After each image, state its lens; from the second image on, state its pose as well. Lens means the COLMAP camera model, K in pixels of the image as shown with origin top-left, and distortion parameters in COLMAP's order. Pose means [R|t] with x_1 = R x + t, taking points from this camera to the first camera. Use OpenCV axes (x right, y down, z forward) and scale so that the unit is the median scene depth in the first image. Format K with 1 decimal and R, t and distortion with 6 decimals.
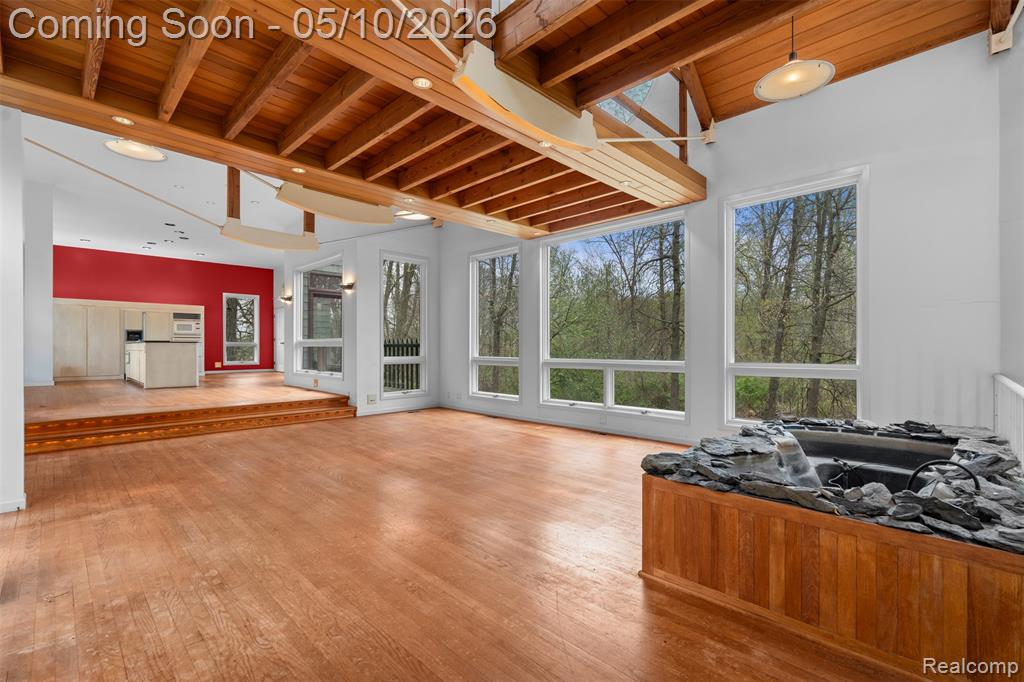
lens RADIAL K [[450.5, 0, 515.6], [0, 450.5, 358.6], [0, 0, 1]] dist [-0.000332, -0.000760]
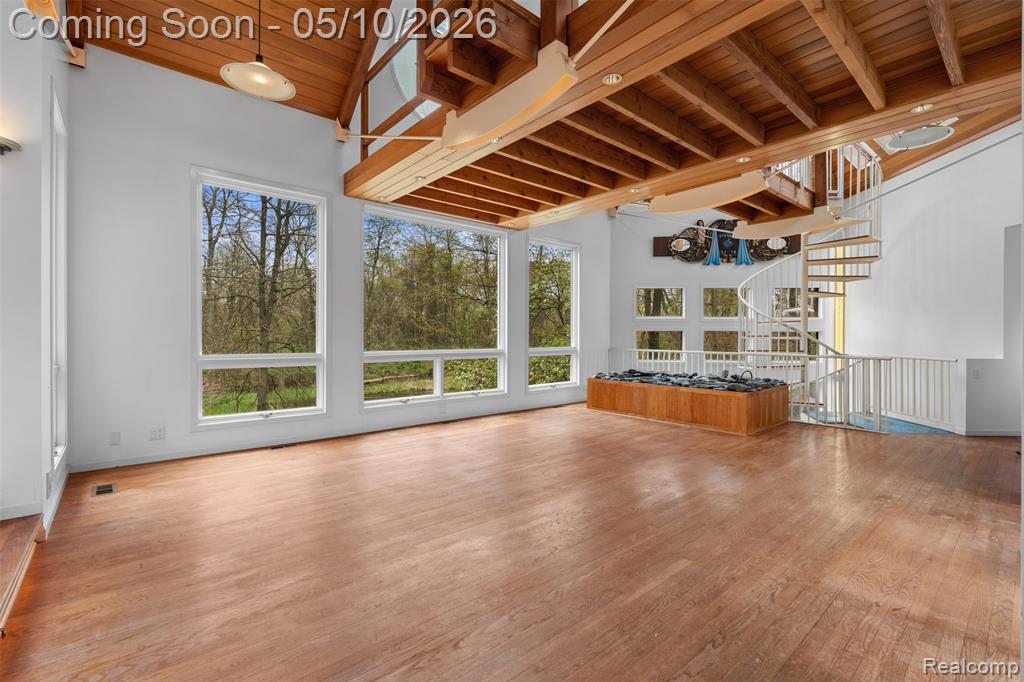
lens RADIAL K [[459.1, 0, 516.1], [0, 459.1, 337.0], [0, 0, 1]] dist [-0.013954, 0.000184]
pose [[0.083167, 0.002634, 0.996532, -0.728473], [0.027877, 0.999599, -0.004969, -0.014824], [-0.996146, 0.028194, 0.083060, 0.669474]]
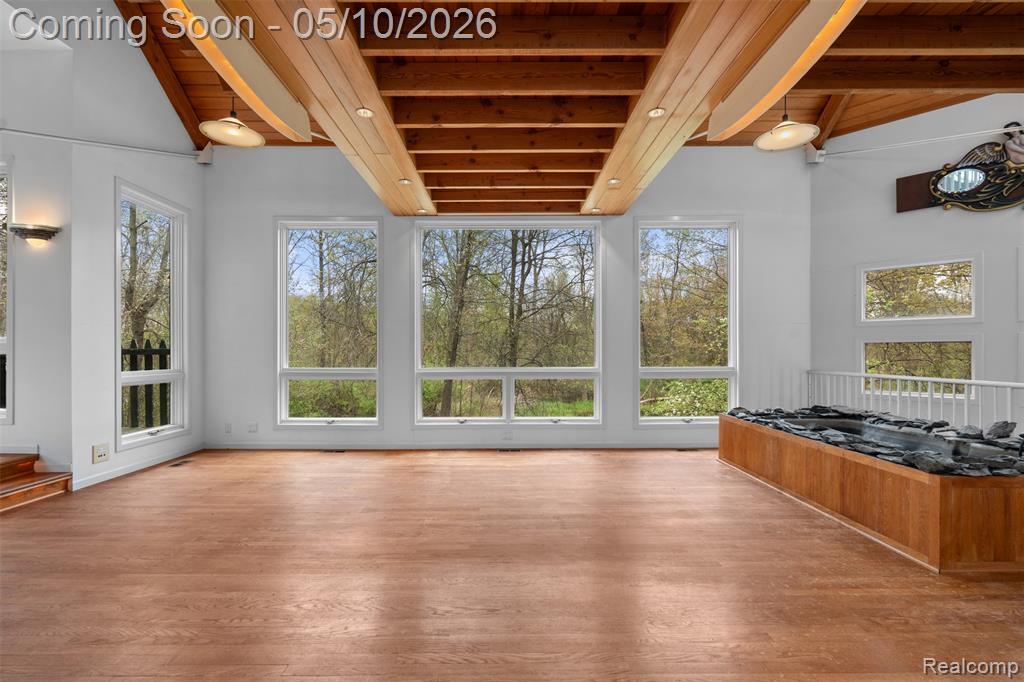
lens RADIAL K [[451.2, 0, 505.1], [0, 451.2, 355.3], [0, 0, 1]] dist [-0.002978, -0.000208]
pose [[0.716217, -0.004219, 0.697865, -0.388397], [0.020302, 0.999684, -0.014793, -0.007626], [-0.697583, 0.024763, 0.716076, 0.321622]]
